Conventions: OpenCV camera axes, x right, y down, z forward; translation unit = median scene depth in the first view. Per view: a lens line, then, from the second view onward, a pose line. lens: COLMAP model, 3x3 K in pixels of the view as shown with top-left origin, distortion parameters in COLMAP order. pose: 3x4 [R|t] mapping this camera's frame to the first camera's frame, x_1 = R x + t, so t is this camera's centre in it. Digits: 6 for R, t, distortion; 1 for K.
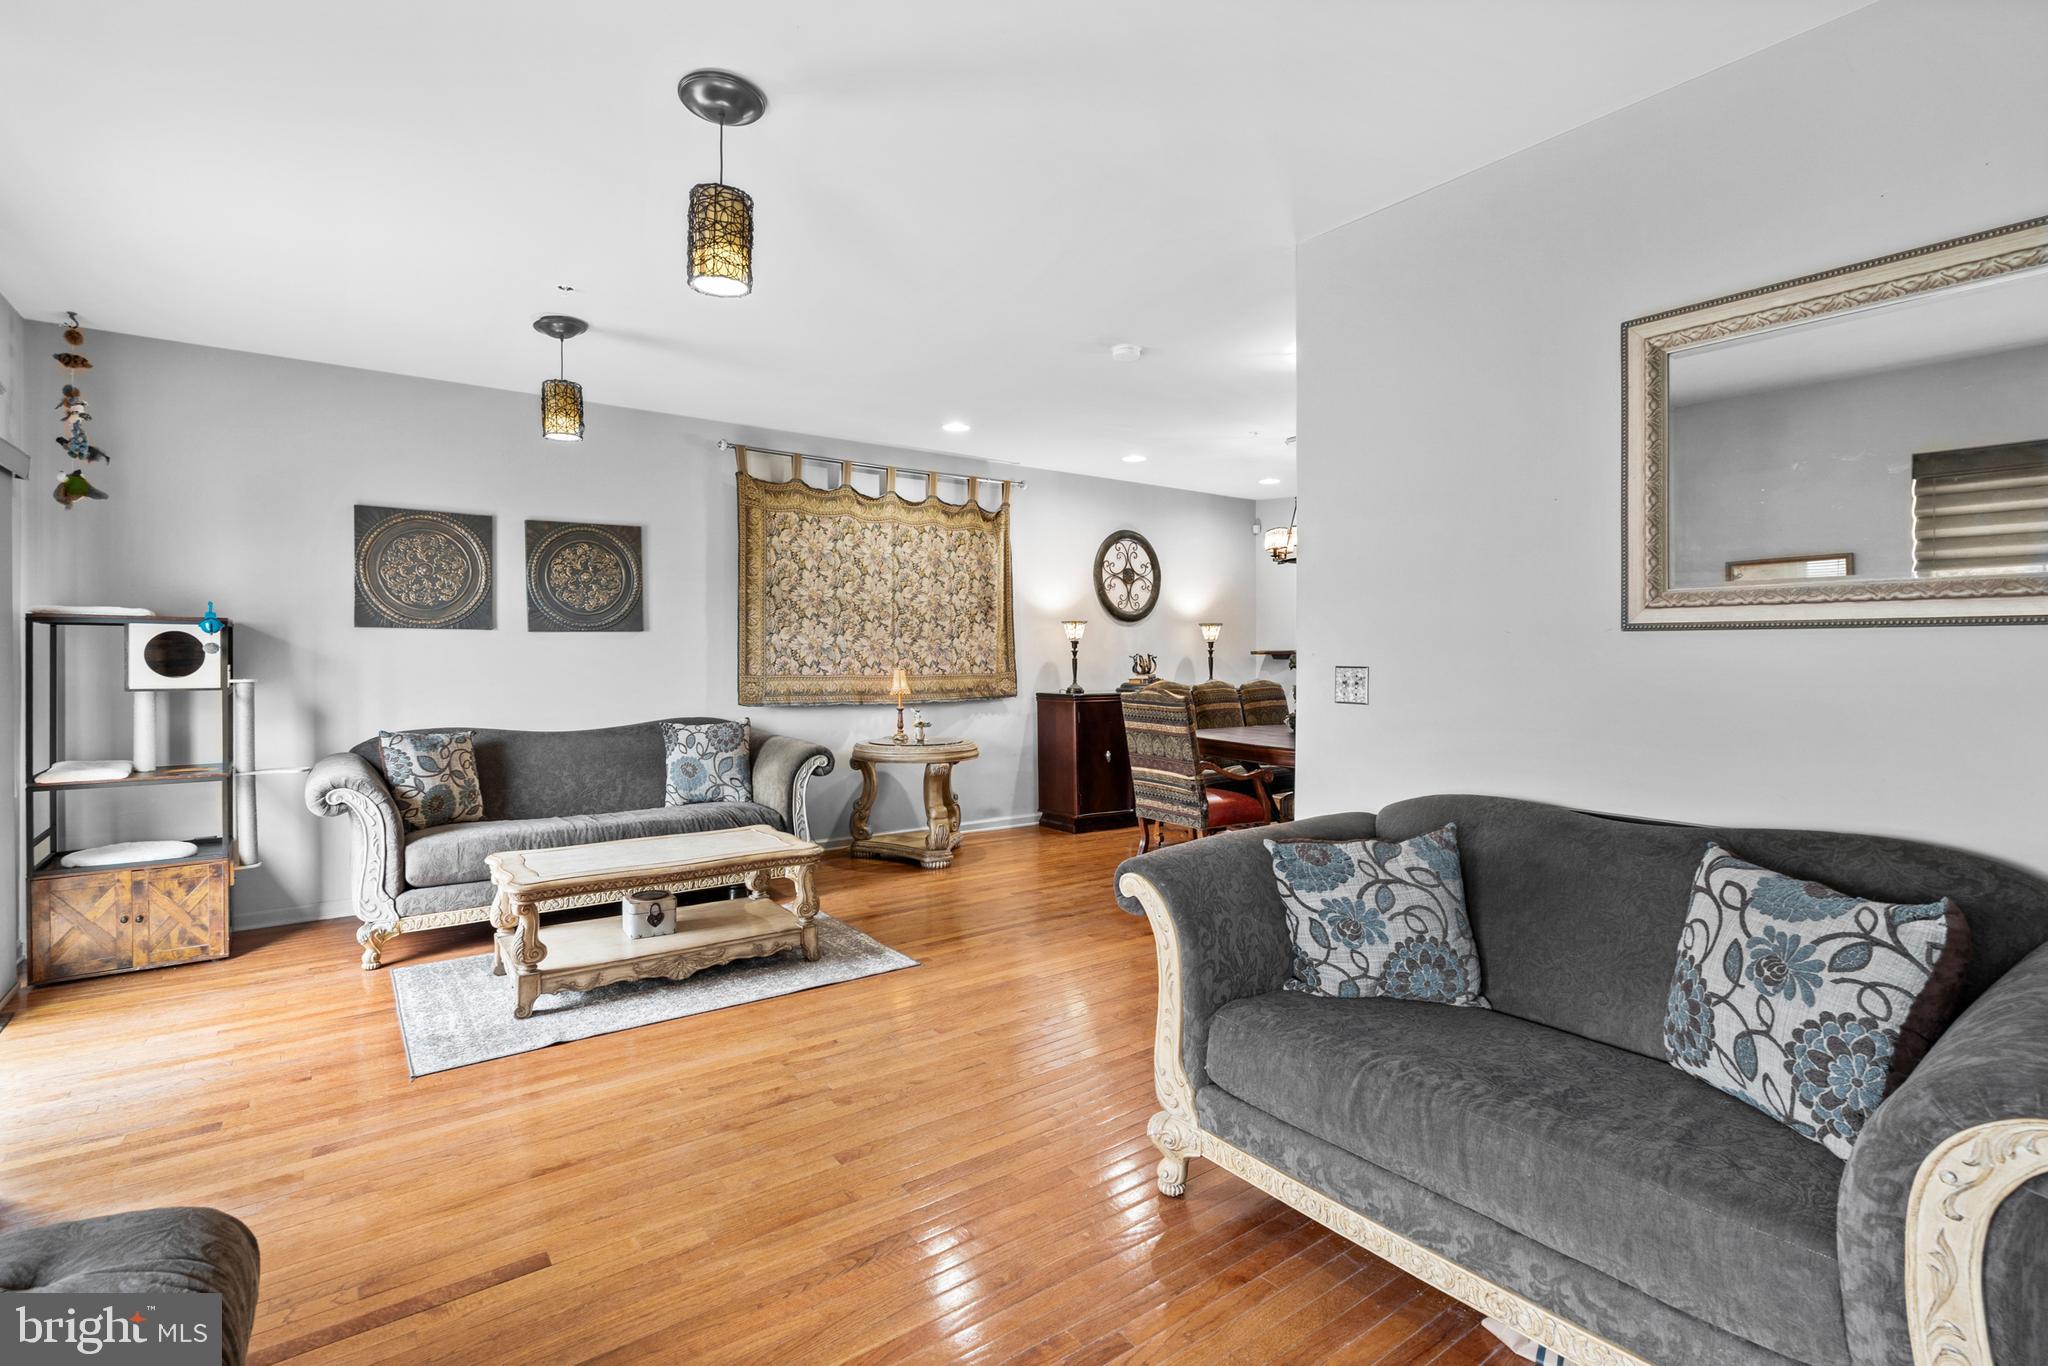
lens RADIAL K [[914.7, 0, 1024.6], [0, 914.7, 674.2], [0, 0, 1]] dist [0.001492, -0.000286]
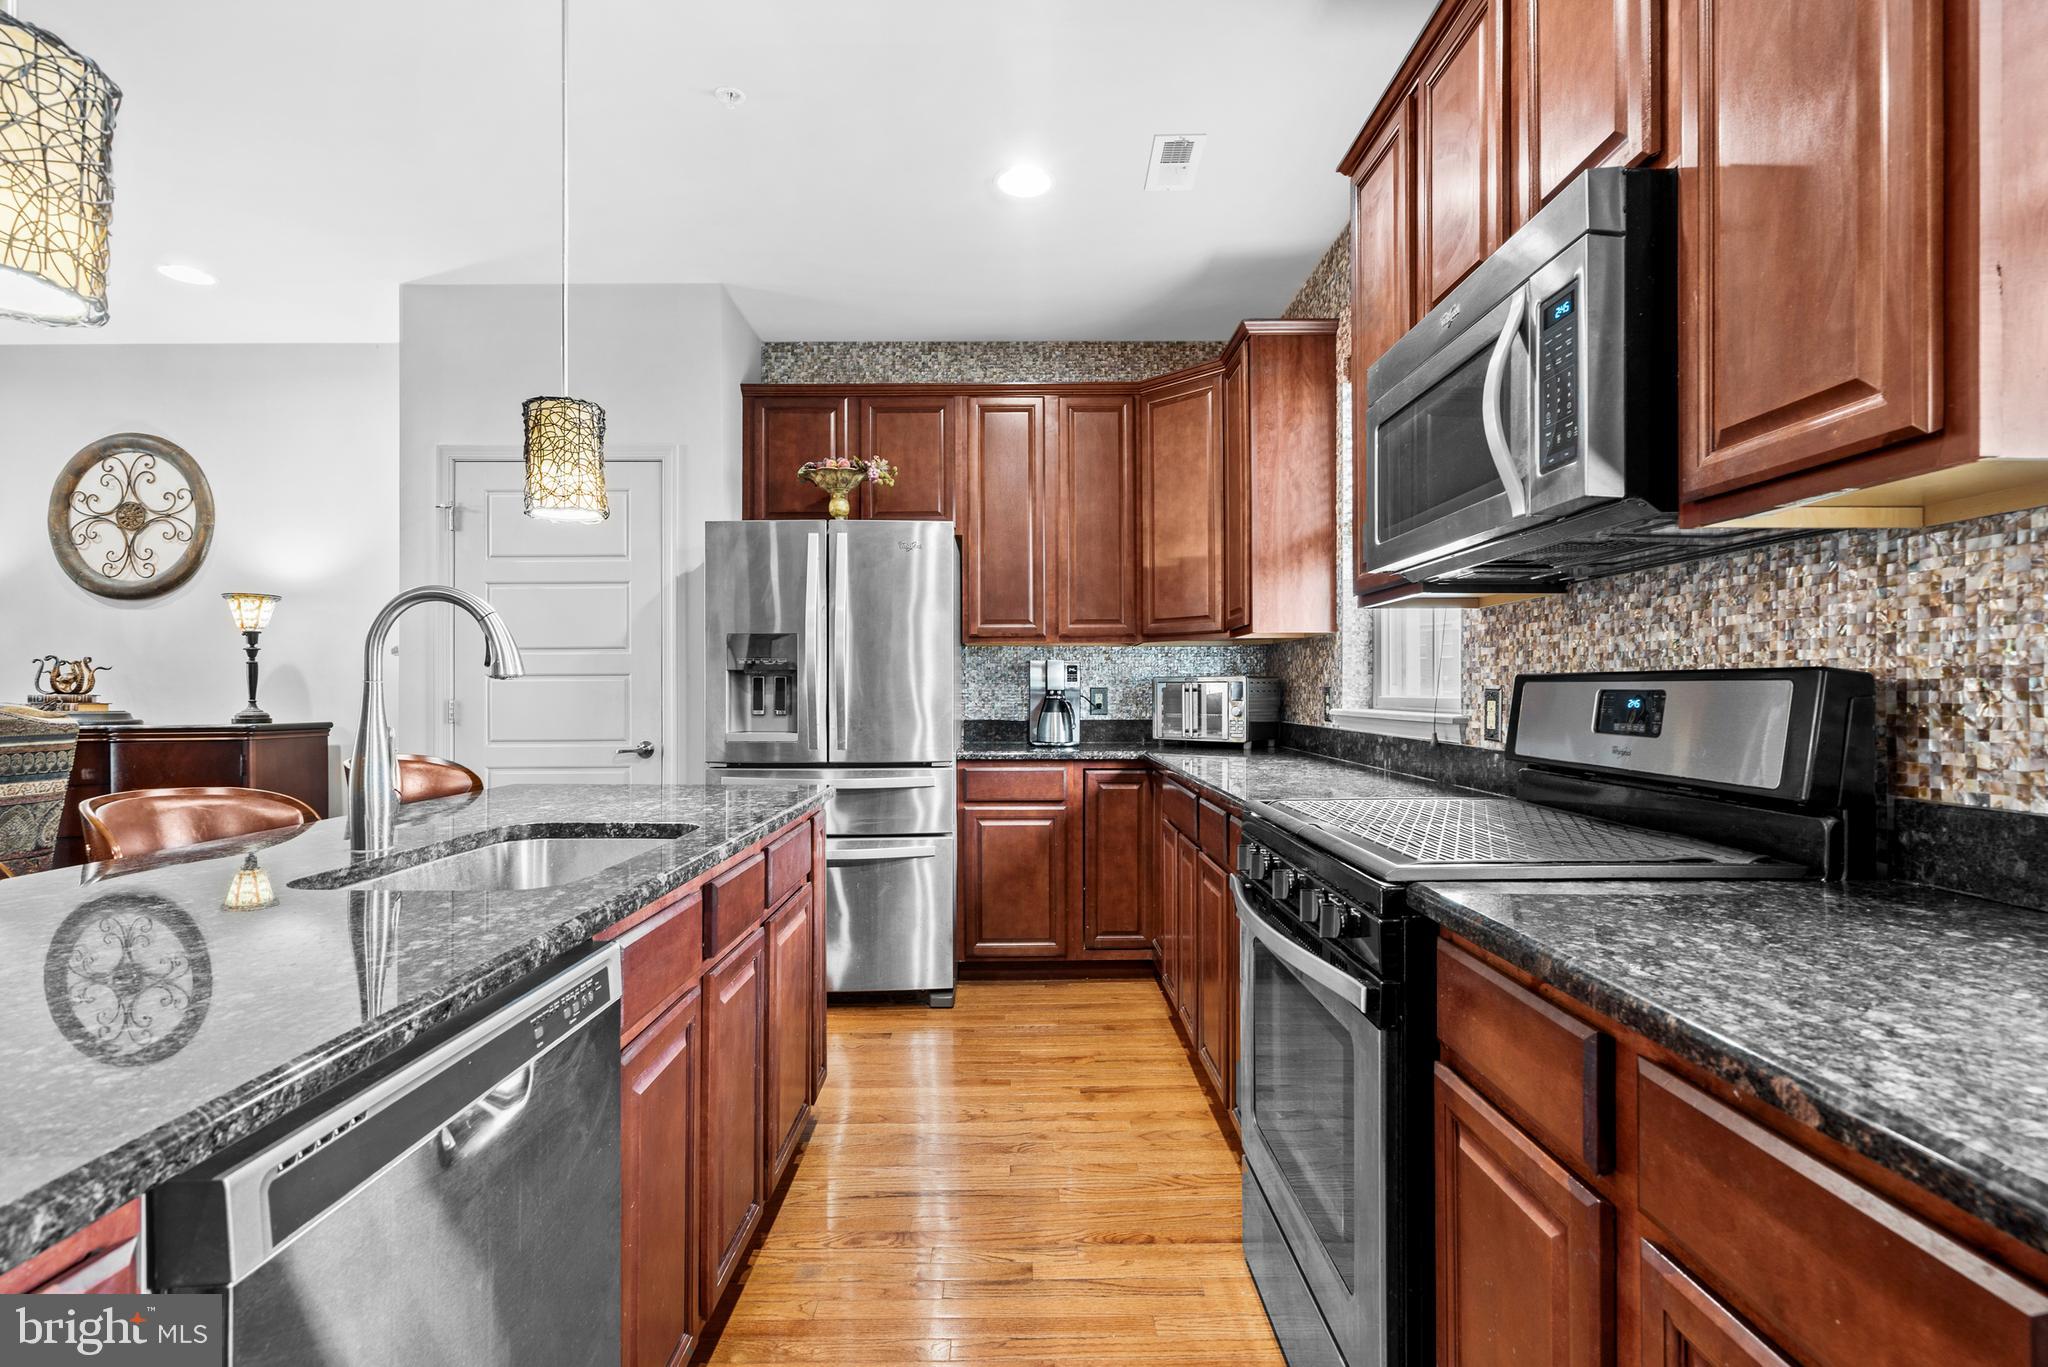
lens RADIAL K [[959.6, 0, 1024.0], [0, 959.6, 683.5], [0, 0, 1]] dist [-0.002018, 0.000364]
pose [[0.818658, -0.009648, -0.574200, 0.961551], [-0.007431, 0.999597, -0.027391, 0.005214], [0.574233, 0.026691, 0.818257, 0.915561]]
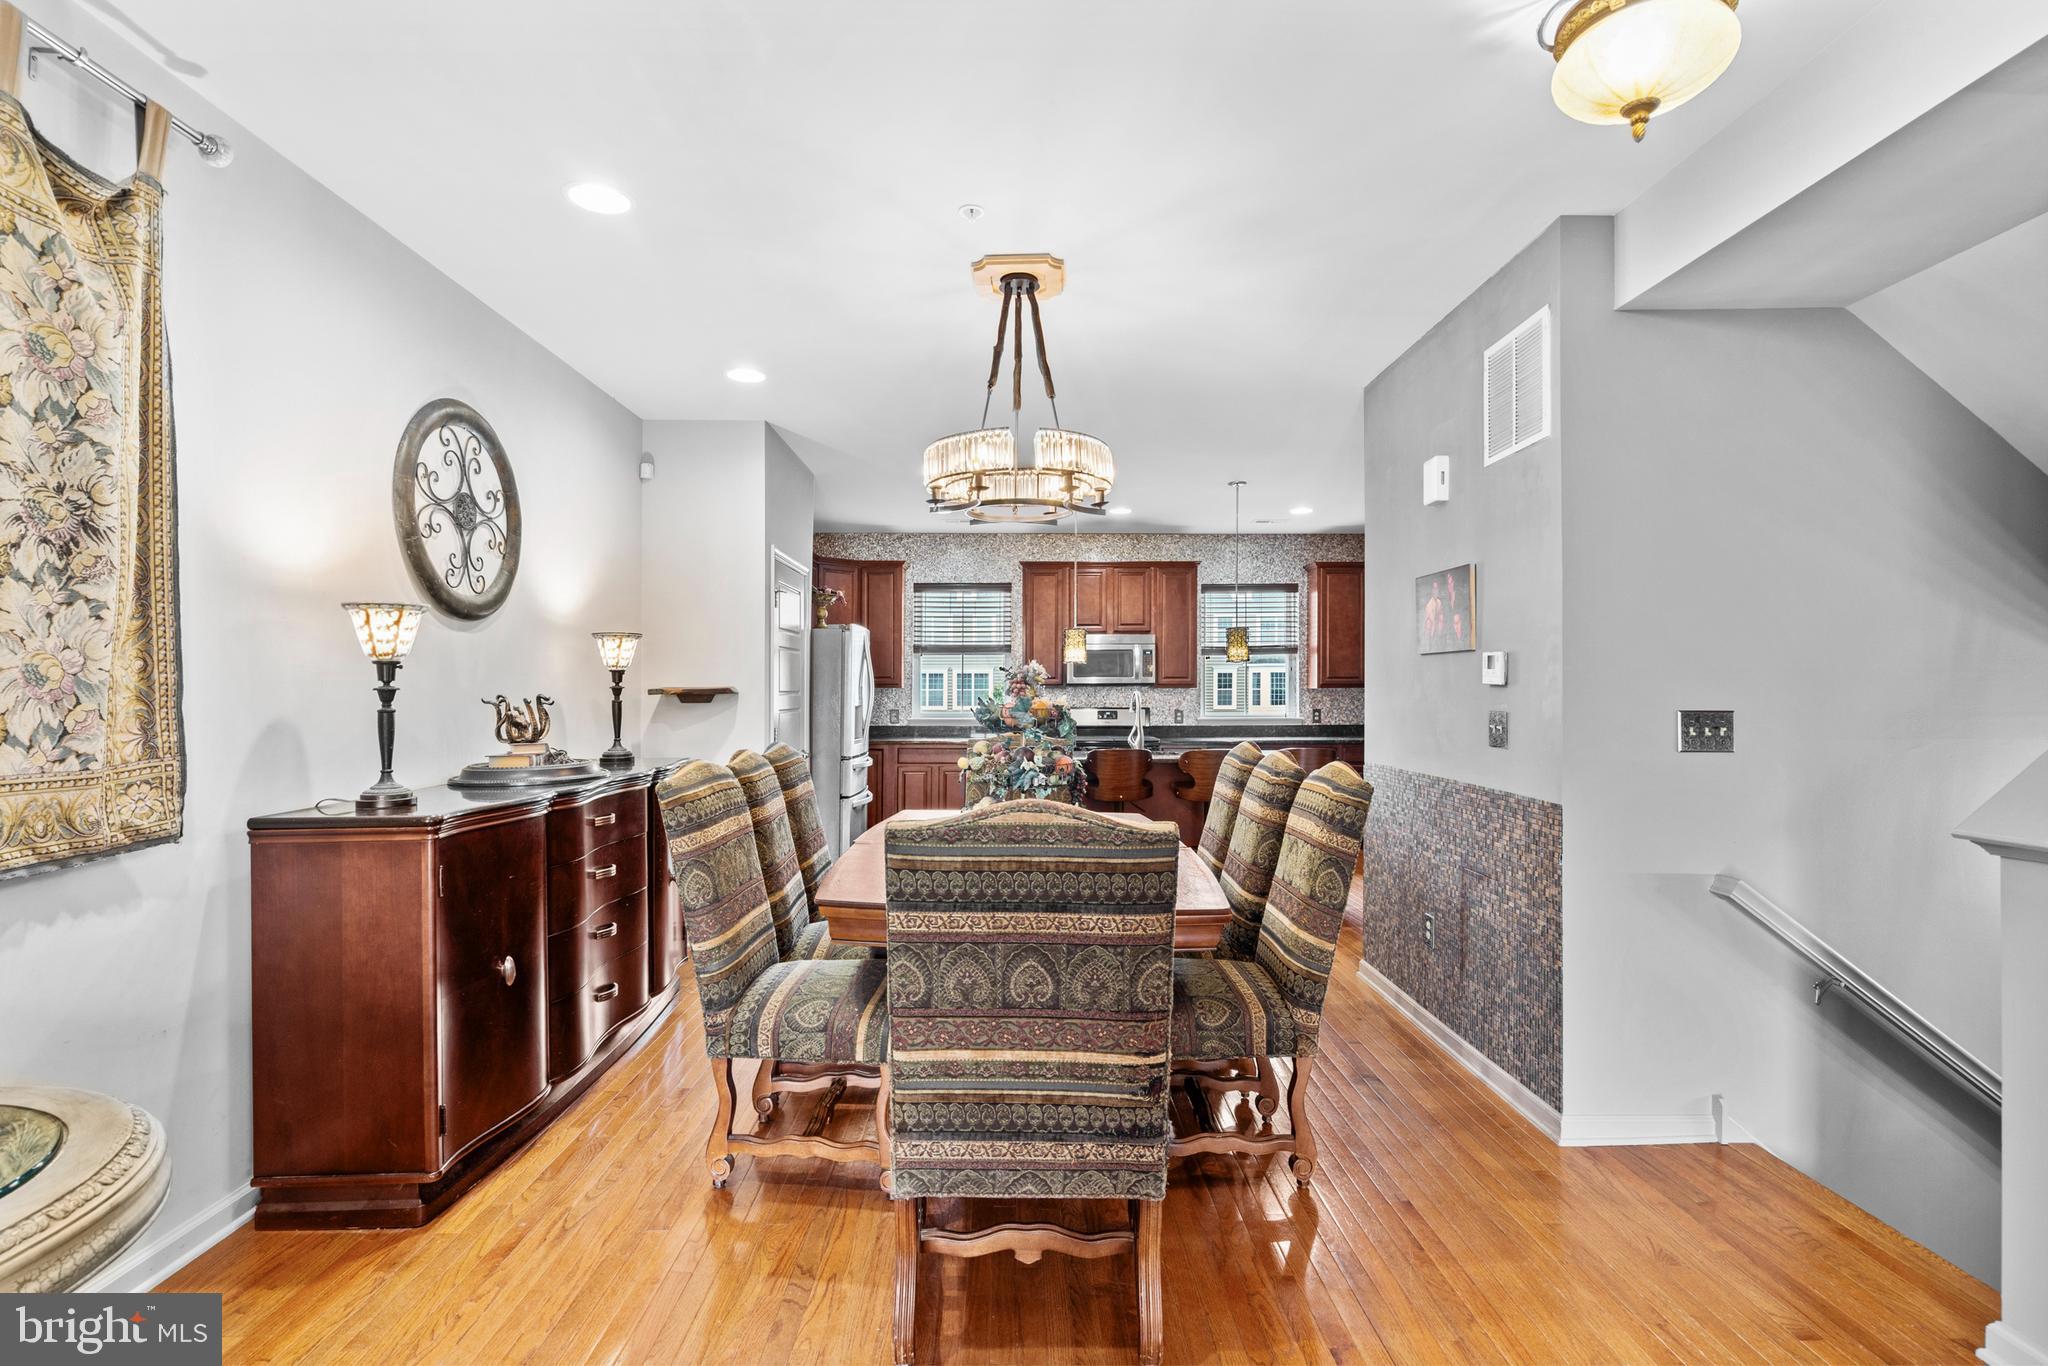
lens RADIAL K [[931.8, 0, 991.8], [0, 931.8, 680.0], [0, 0, 1]] dist [-0.000980, -0.000011]
pose [[0.594715, 0.006513, 0.803910, -0.095649], [0.020772, 0.999509, -0.023465, -0.015276], [-0.803668, 0.030653, 0.594288, 0.599238]]
